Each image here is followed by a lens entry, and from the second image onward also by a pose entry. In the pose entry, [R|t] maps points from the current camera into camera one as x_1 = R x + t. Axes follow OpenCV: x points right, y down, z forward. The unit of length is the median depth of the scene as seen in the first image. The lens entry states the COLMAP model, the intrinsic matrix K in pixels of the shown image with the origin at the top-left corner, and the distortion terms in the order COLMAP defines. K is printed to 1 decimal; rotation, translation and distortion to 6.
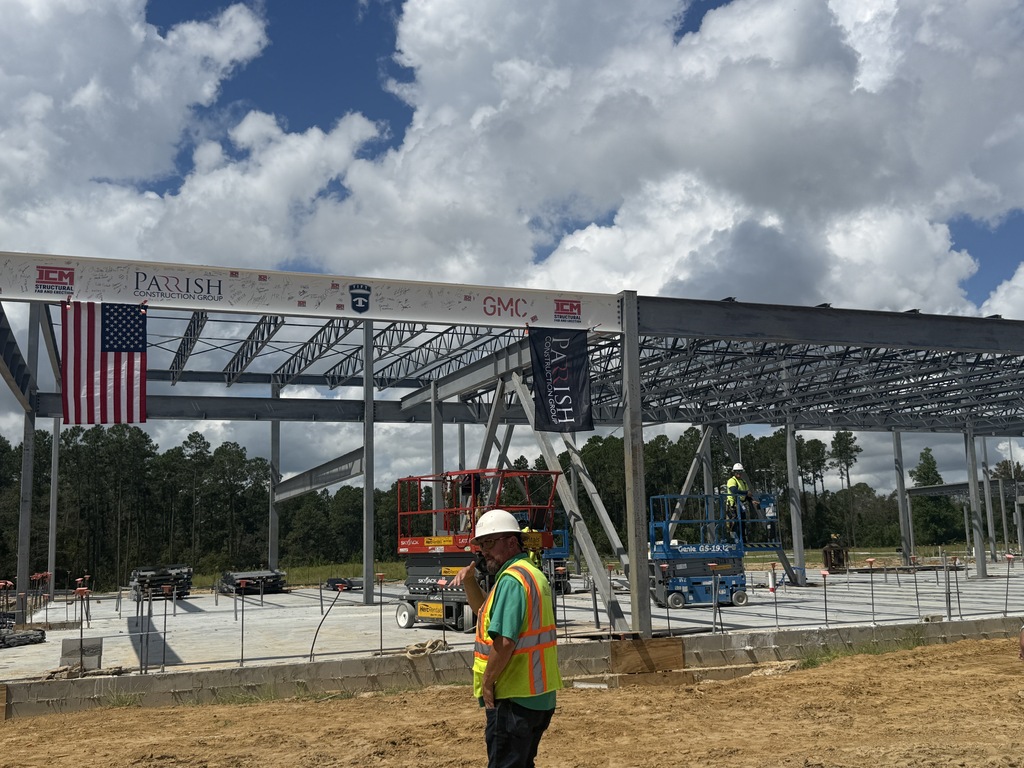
lens RADIAL K [[1093.9, 0, 512.0], [0, 1093.9, 384.0], [0, 0, 1]] dist [0.231909, -0.624861]
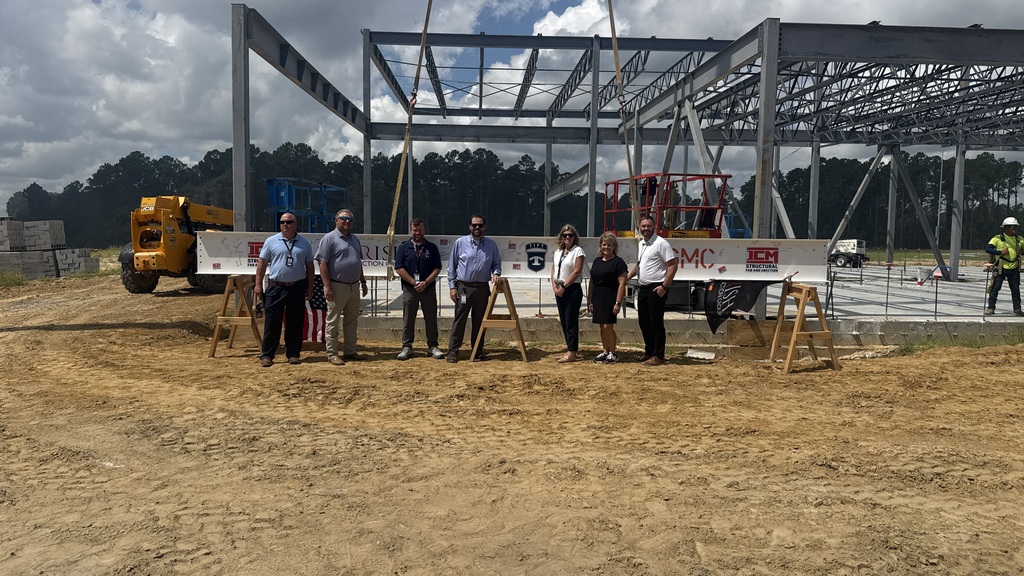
lens RADIAL K [[734.1, 0, 512.0], [0, 734.1, 288.0], [0, 0, 1]] dist [0.085988, -0.128192]
pose [[0.943396, 0.062872, -0.325656, 0.097464], [0.009522, 0.976329, 0.216079, 0.013531], [0.331533, -0.206949, 0.920466, 0.129584]]
